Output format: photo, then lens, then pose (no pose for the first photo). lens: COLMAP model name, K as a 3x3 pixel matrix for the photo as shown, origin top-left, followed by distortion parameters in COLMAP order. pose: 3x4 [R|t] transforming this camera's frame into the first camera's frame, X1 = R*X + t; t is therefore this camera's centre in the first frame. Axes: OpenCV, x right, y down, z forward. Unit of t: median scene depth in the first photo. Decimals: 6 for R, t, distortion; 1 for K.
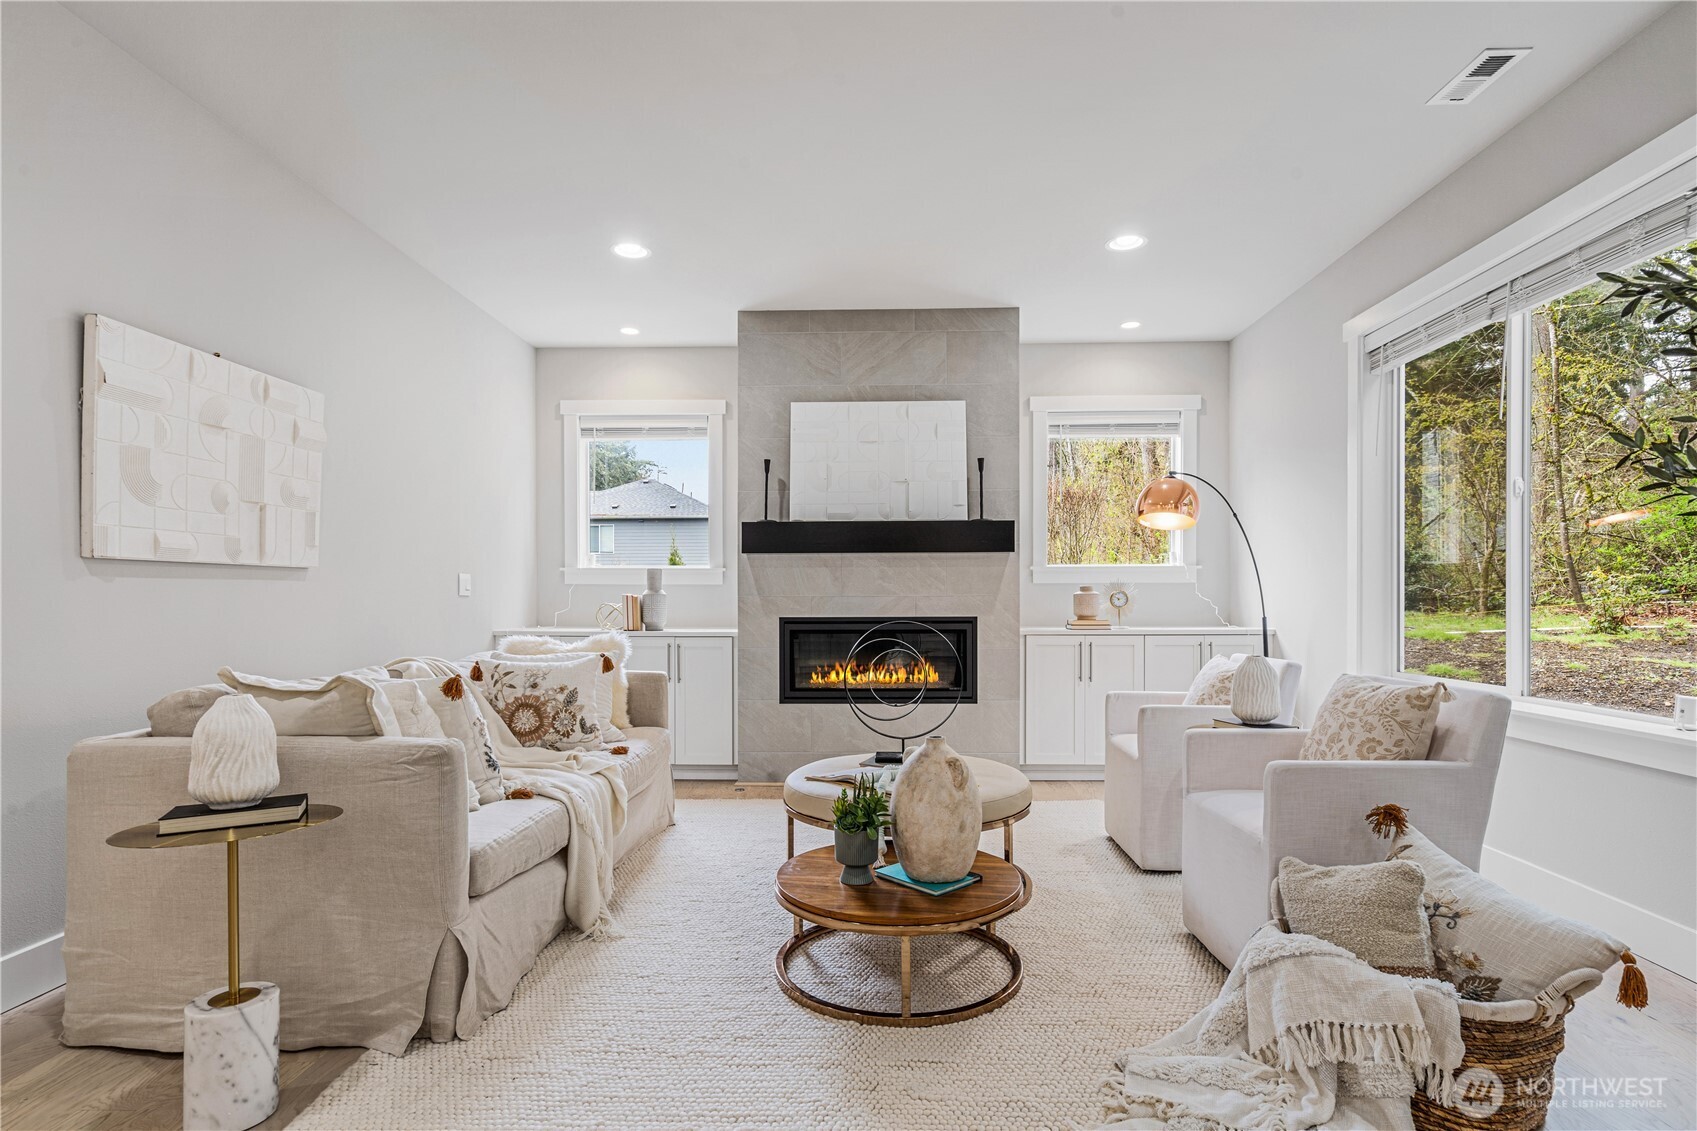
lens RADIAL K [[870.2, 0, 857.0], [0, 870.2, 605.8], [0, 0, 1]] dist [-0.000081, 0.000577]
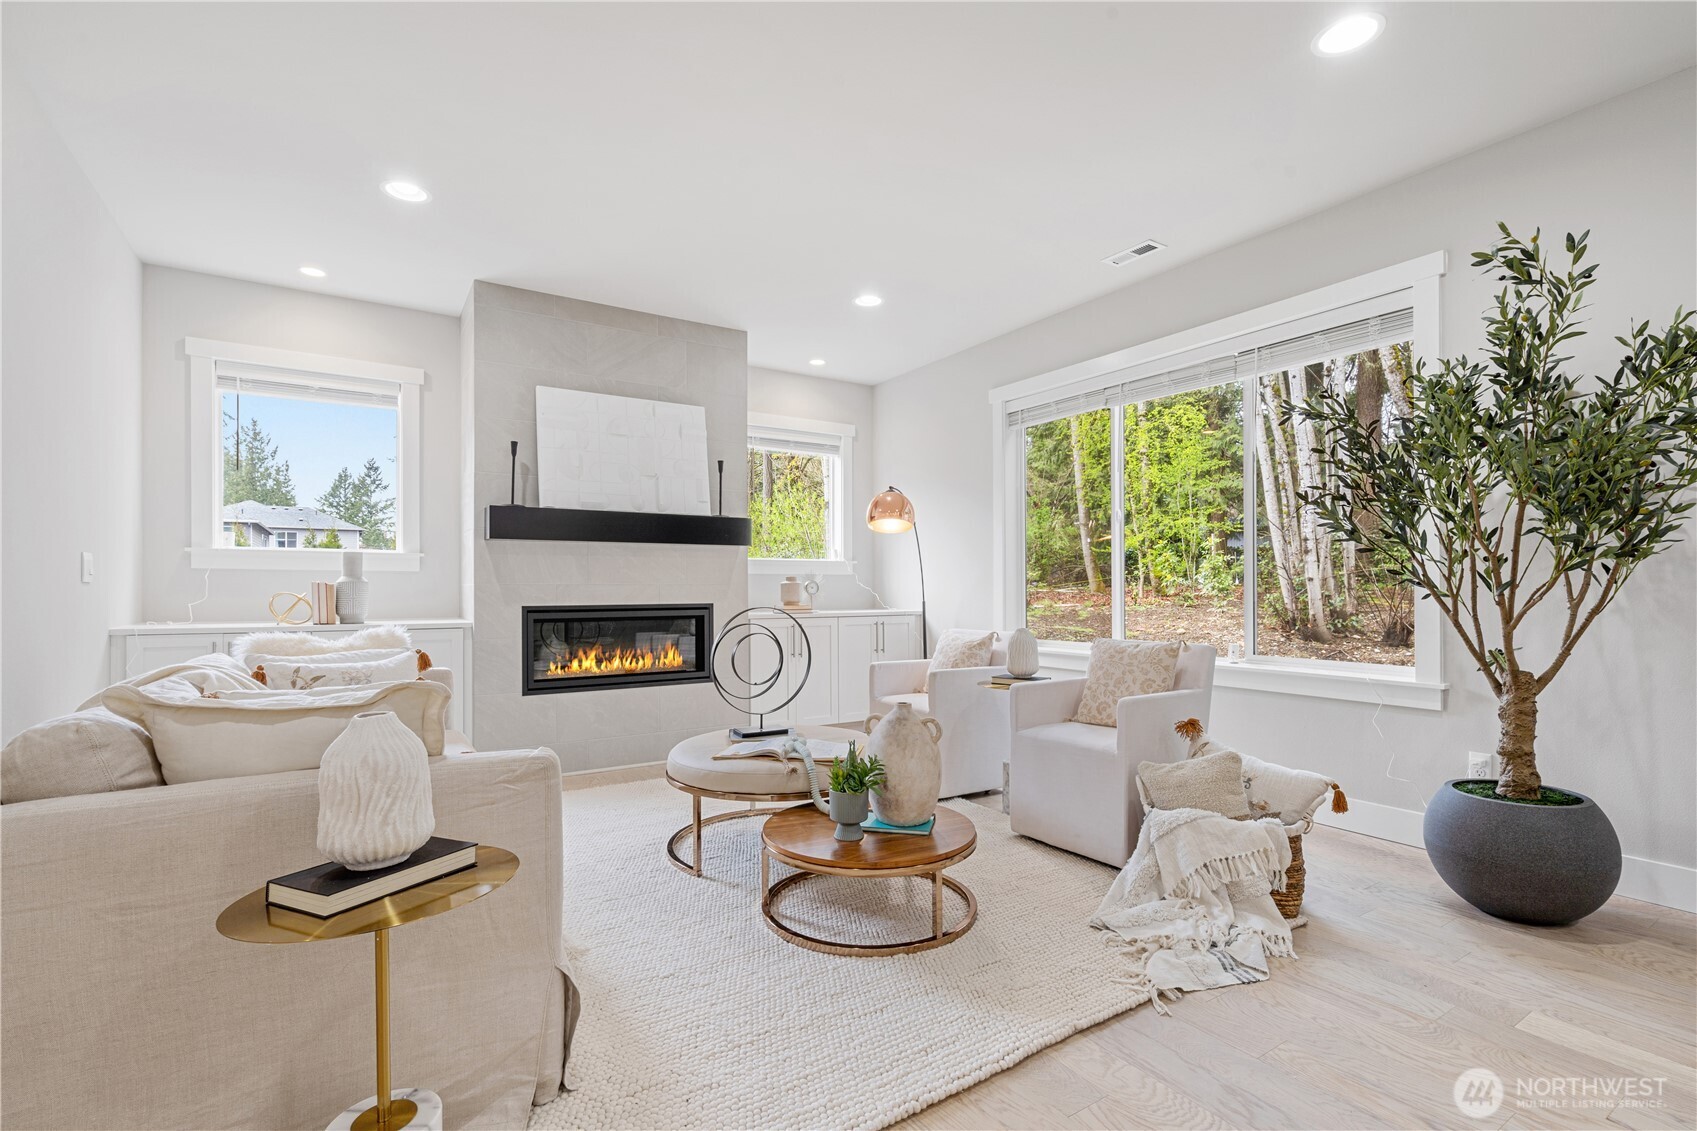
lens RADIAL K [[782.1, 0, 861.7], [0, 782.1, 586.8], [0, 0, 1]] dist [-0.007003, 0.001046]
pose [[0.819249, 0.001352, 0.573437, -0.285733], [0.004606, 0.999949, -0.008939, 0.000937], [-0.573420, 0.009965, 0.819201, 0.081302]]
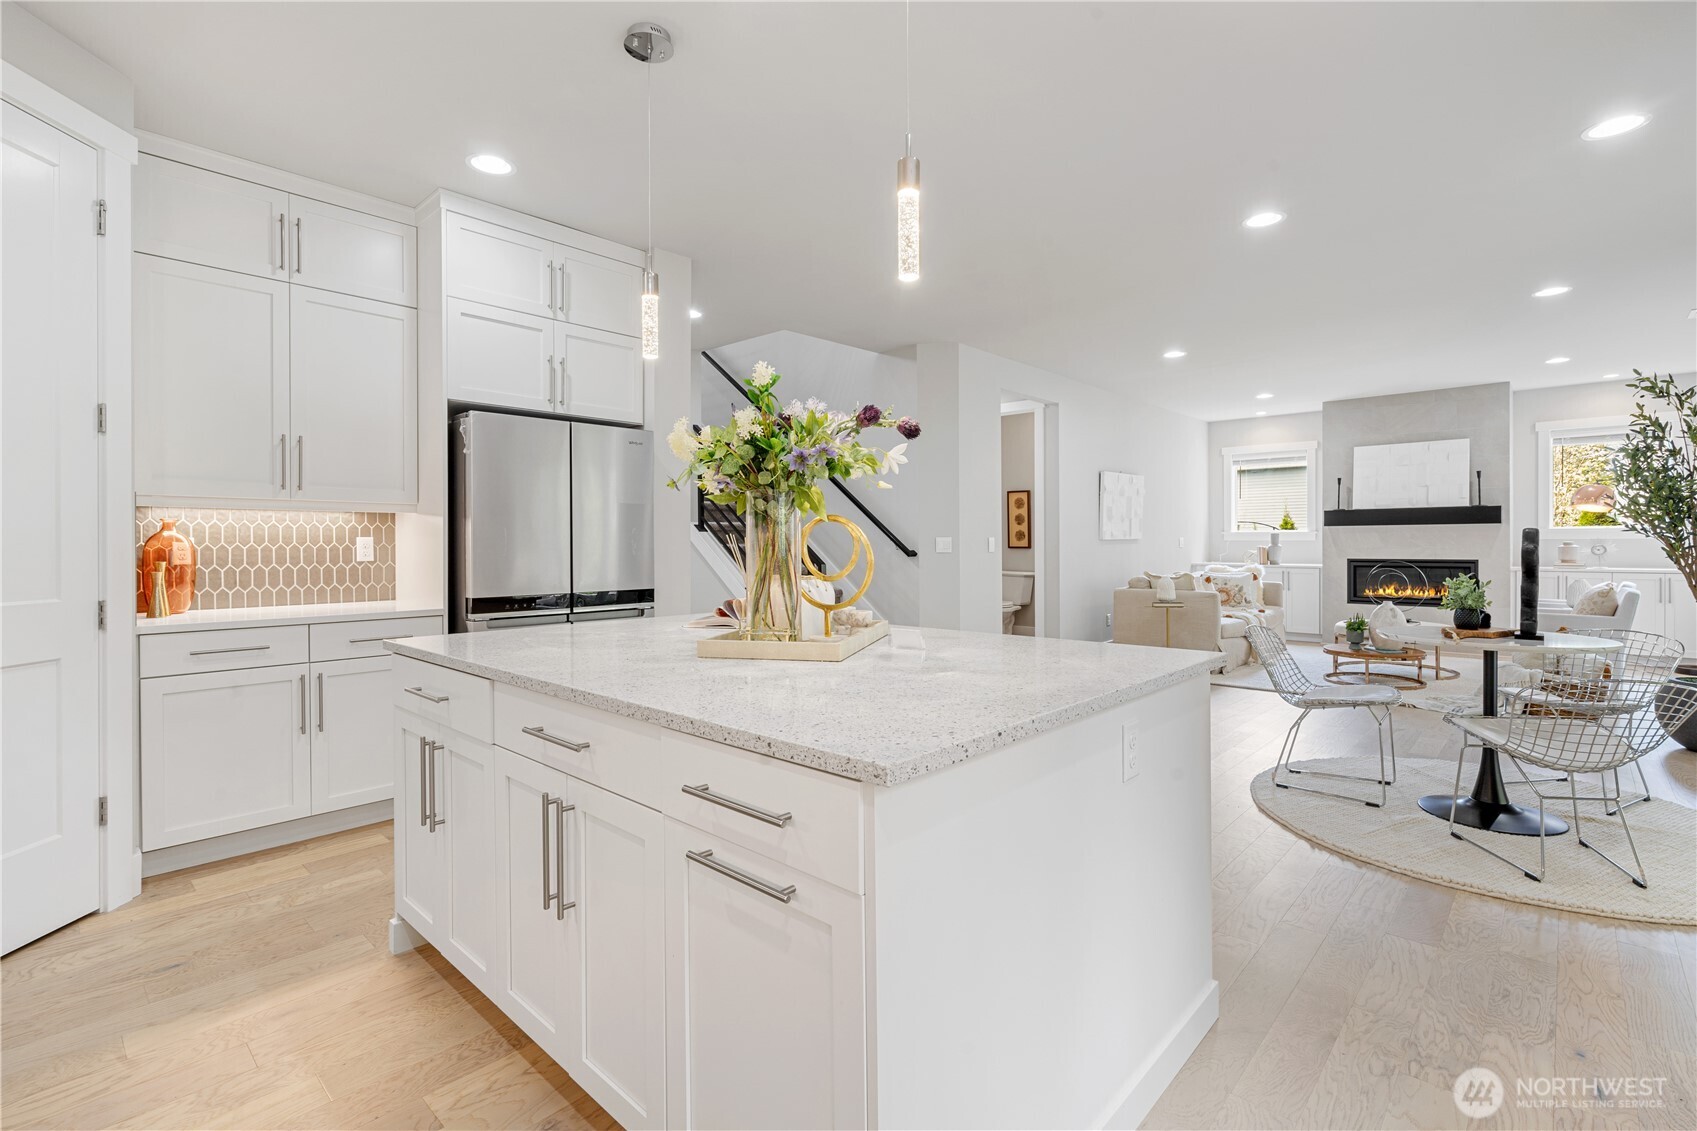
lens RADIAL K [[782.1, 0, 843.1], [0, 782.1, 545.5], [0, 0, 1]] dist [-0.007003, 0.001046]
pose [[0.749570, 0.002423, -0.661920, 0.225471], [-0.001357, 0.999997, 0.002124, -0.018715], [0.661923, -0.000693, 0.749571, -1.072711]]
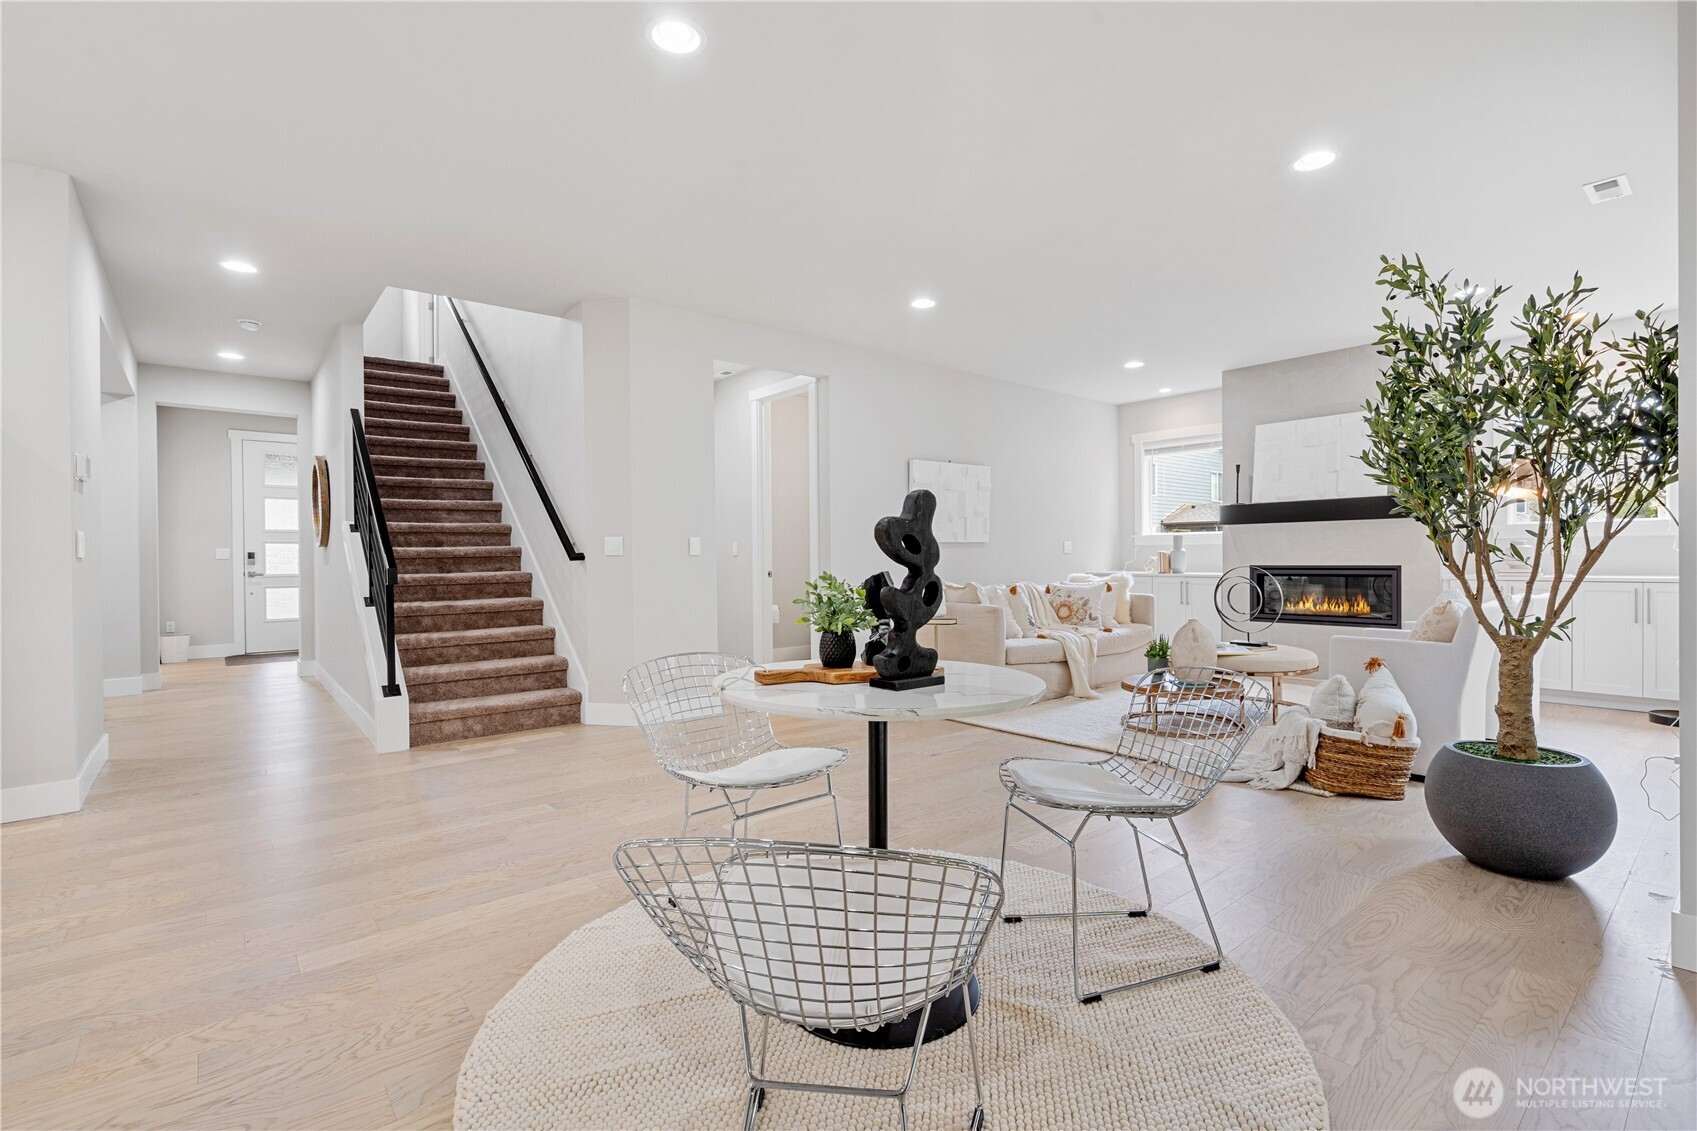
lens RADIAL K [[782.1, 0, 854.0], [0, 782.1, 557.3], [0, 0, 1]] dist [-0.007003, 0.001046]
pose [[0.668474, -0.004687, -0.743721, 0.486488], [0.002281, 0.999988, -0.004251, 0.002864], [0.743732, 0.001146, 0.668477, -0.461289]]
